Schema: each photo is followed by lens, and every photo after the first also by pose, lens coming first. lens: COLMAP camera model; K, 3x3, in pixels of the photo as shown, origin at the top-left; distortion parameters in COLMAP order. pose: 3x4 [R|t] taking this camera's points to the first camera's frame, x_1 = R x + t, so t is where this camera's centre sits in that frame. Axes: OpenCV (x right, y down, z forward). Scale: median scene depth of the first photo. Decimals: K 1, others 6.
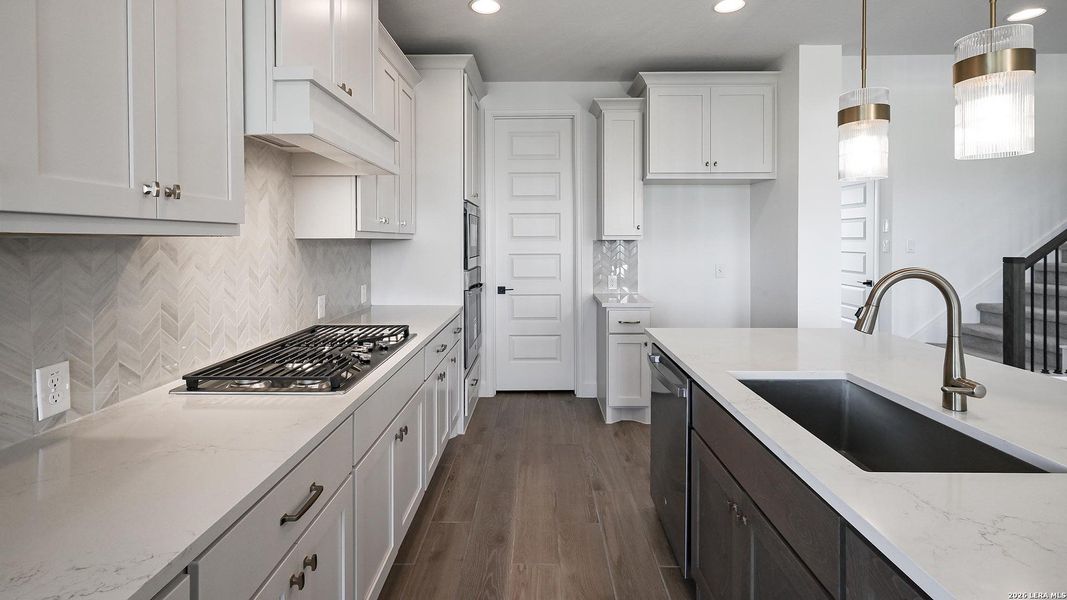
lens RADIAL K [[485.4, 0, 515.9], [0, 485.4, 244.4], [0, 0, 1]] dist [-0.003646, -0.000941]
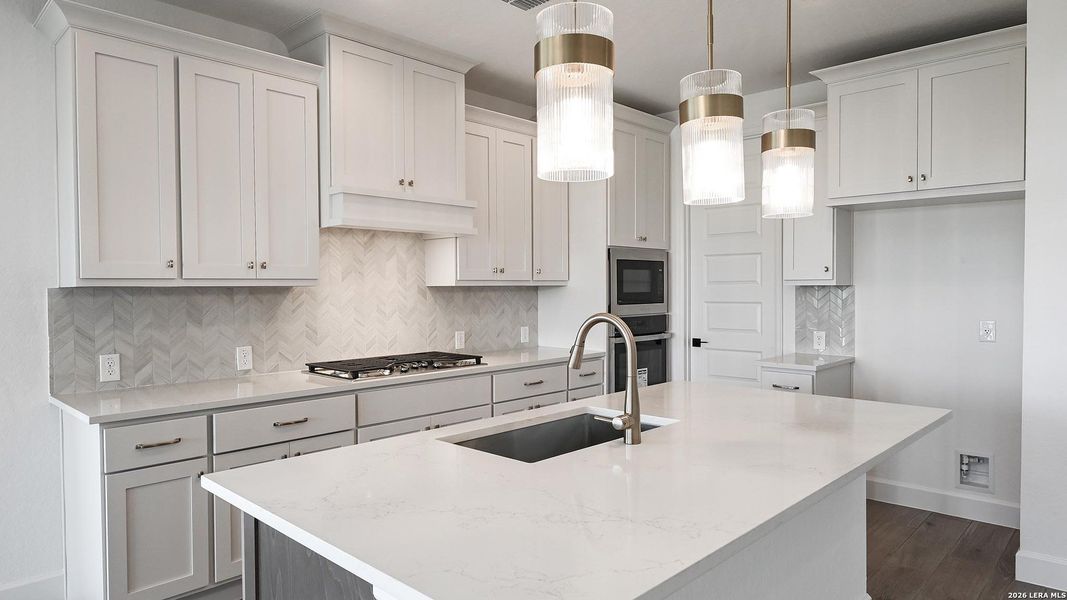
lens RADIAL K [[653.2, 0, 533.7], [0, 653.2, 299.0], [0, 0, 1]] dist [-0.009185, 0.001163]
pose [[0.736451, 0.010379, -0.676411, 1.109232], [-0.001064, 0.999899, 0.014185, -0.002536], [0.676490, -0.009727, 0.736388, -0.151654]]
